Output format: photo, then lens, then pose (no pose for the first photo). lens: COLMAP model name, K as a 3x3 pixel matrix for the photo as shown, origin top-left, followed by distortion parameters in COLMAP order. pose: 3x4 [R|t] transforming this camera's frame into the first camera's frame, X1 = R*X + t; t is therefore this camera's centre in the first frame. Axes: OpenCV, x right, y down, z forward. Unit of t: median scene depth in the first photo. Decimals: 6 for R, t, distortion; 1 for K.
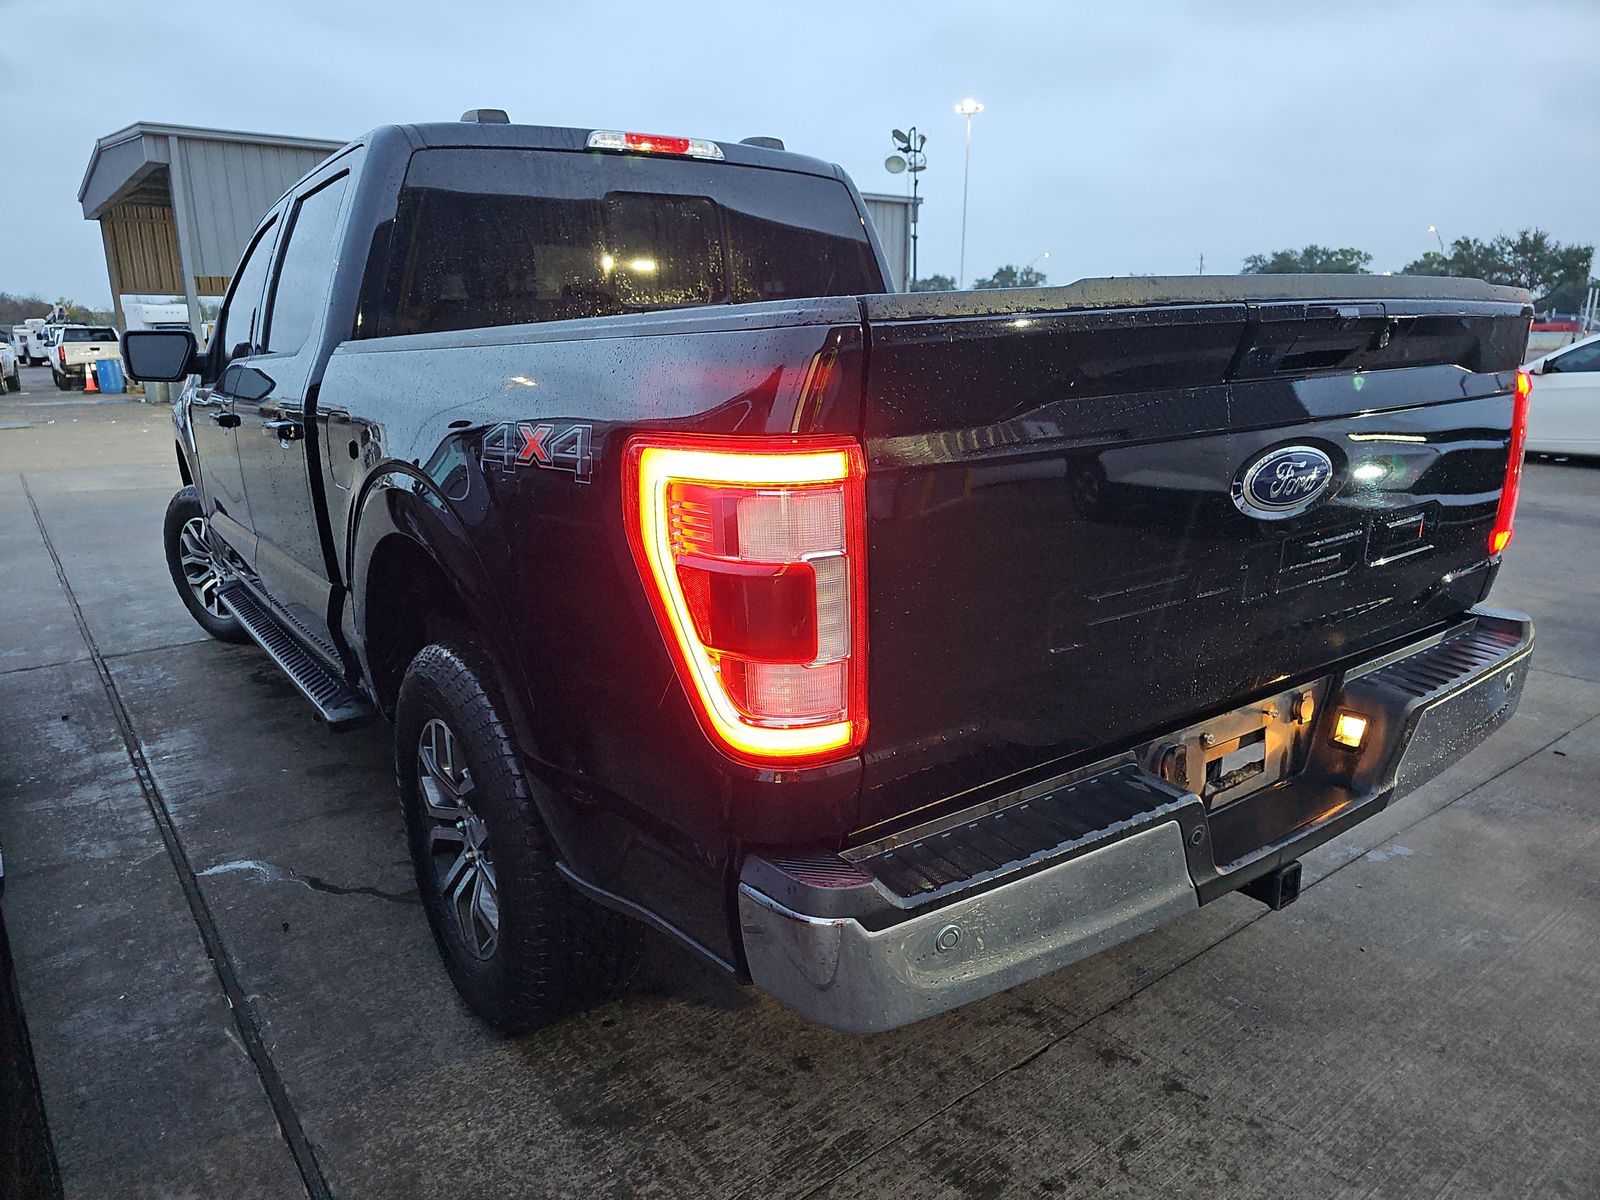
lens RADIAL K [[1045.7, 0, 800.0], [0, 1045.7, 600.0], [0, 0, 1]] dist [0.004400, -0.000883]
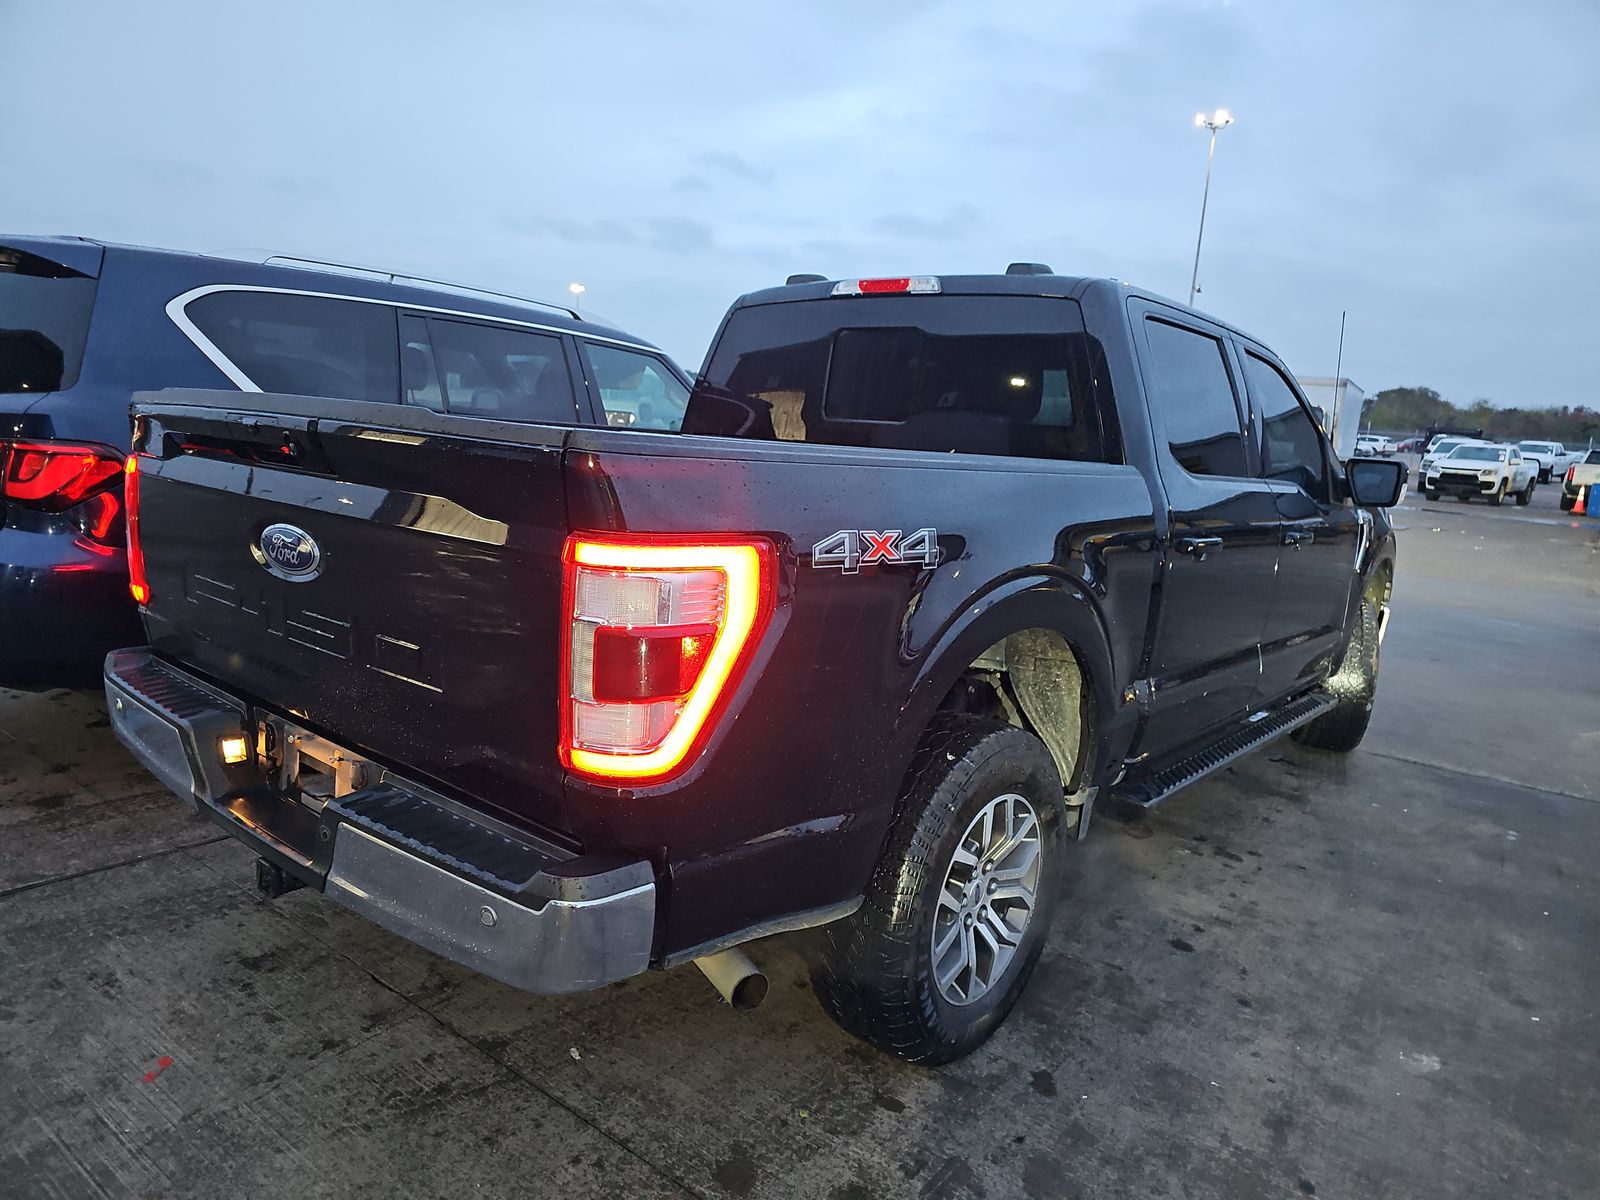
lens RADIAL K [[1045.7, 0, 800.0], [0, 1045.7, 600.0], [0, 0, 1]] dist [0.004400, -0.000883]
pose [[0.279481, 0.201109, -0.938853, 1.408917], [-0.303101, 0.946297, 0.112476, -0.294197], [0.911054, 0.253133, 0.325429, 0.884084]]
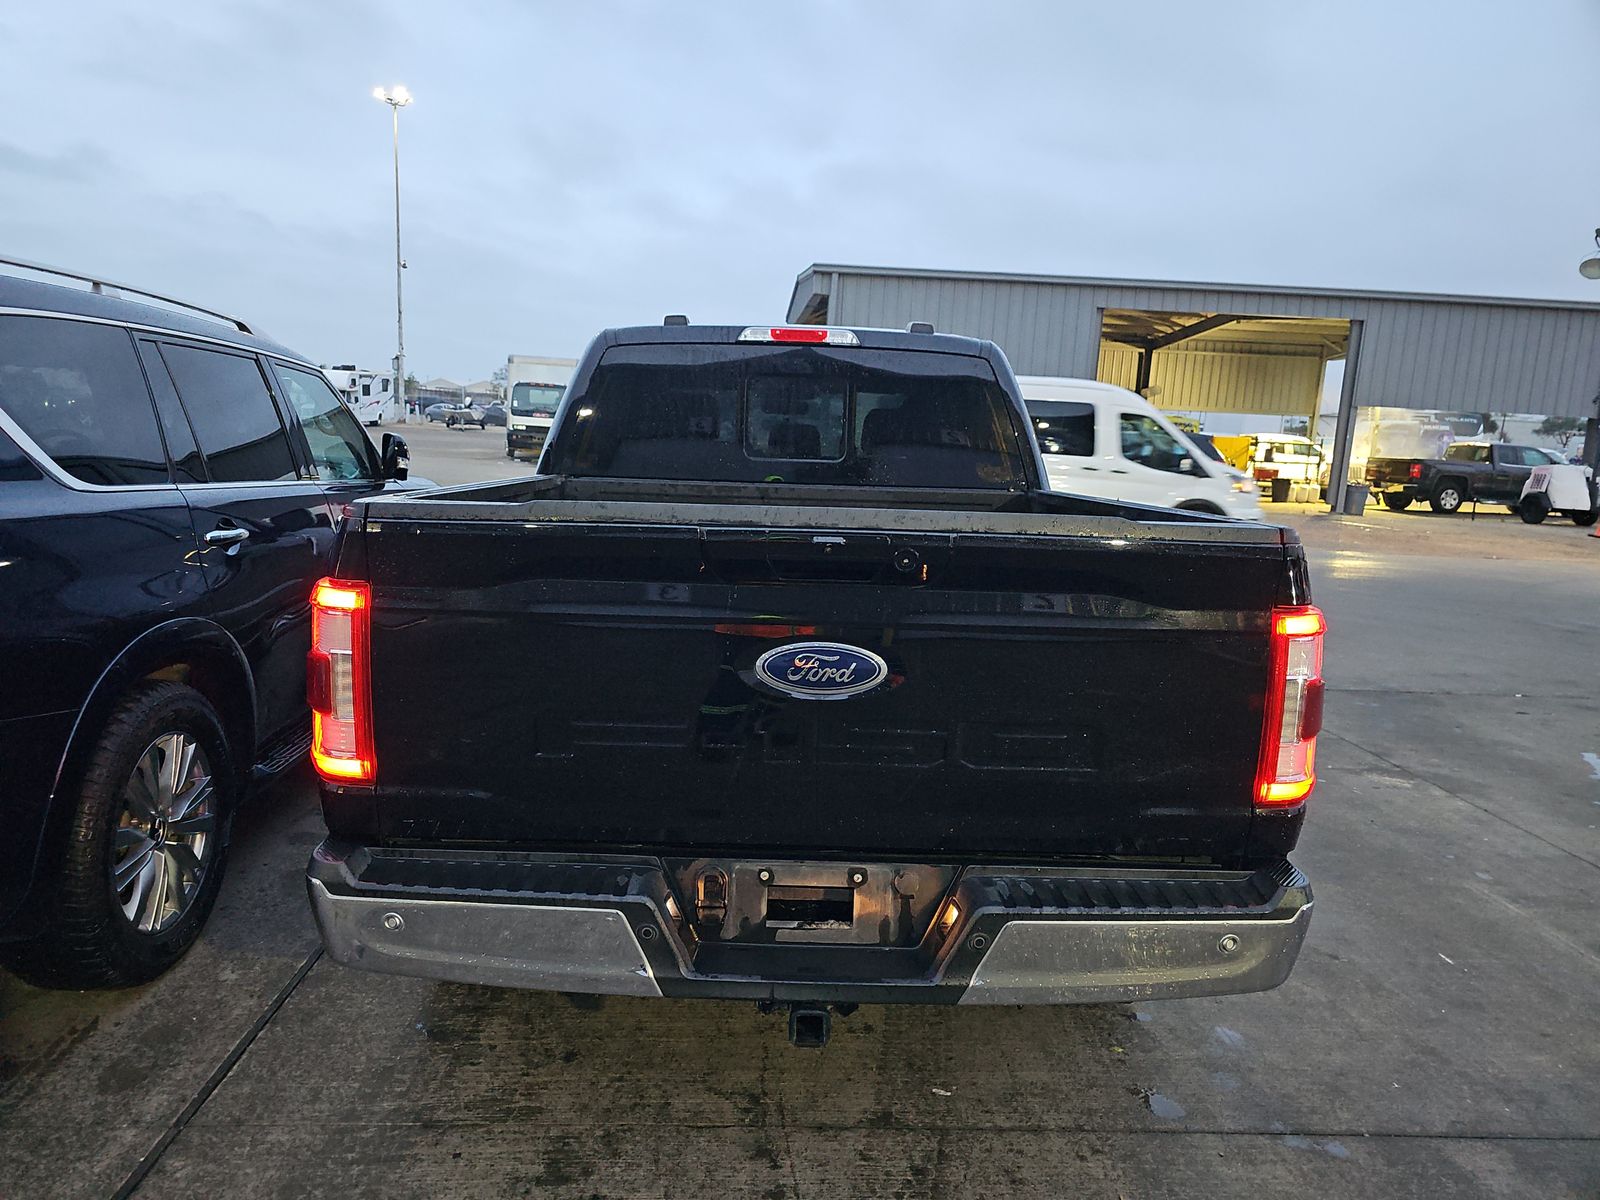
lens RADIAL K [[1034.5, 0, 786.1], [0, 1034.5, 586.7], [0, 0, 1]] dist [0.005229, -0.000656]
pose [[0.826516, 0.131342, -0.547376, 0.808904], [-0.187359, 0.981143, -0.047481, -0.109219], [0.530817, 0.141800, 0.835539, -0.007169]]
